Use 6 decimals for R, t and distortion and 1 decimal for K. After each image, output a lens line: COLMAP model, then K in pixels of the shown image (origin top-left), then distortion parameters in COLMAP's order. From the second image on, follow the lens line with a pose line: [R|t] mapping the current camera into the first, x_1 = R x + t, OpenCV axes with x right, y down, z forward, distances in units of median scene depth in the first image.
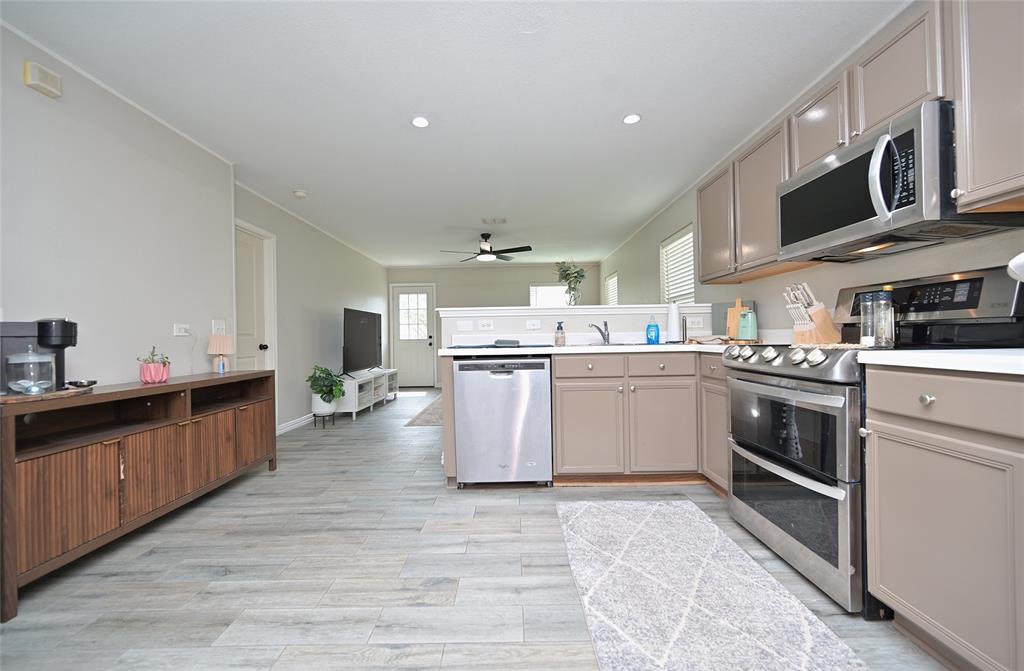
lens RADIAL K [[407.0, 0, 511.7], [0, 407.0, 337.5], [0, 0, 1]] dist [-0.004520, -0.000418]
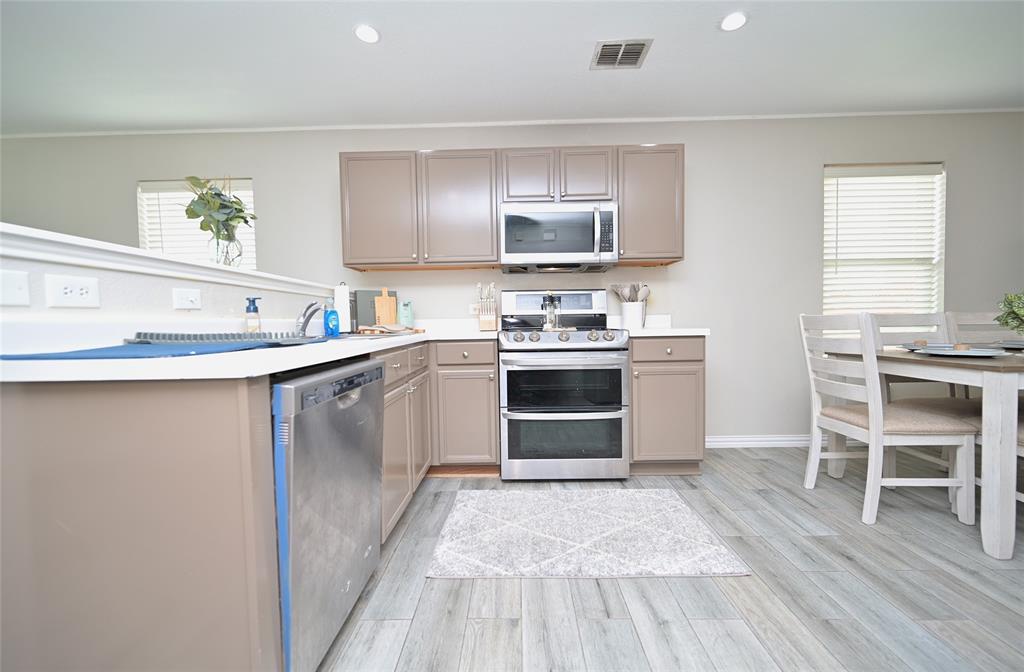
lens RADIAL K [[407.4, 0, 510.7], [0, 407.4, 335.5], [0, 0, 1]] dist [0.003934, -0.000617]
pose [[0.014853, -0.018134, 0.999725, -0.722224], [0.015807, 0.999715, 0.017899, 0.012935], [-0.999765, 0.015537, 0.015136, 1.141178]]
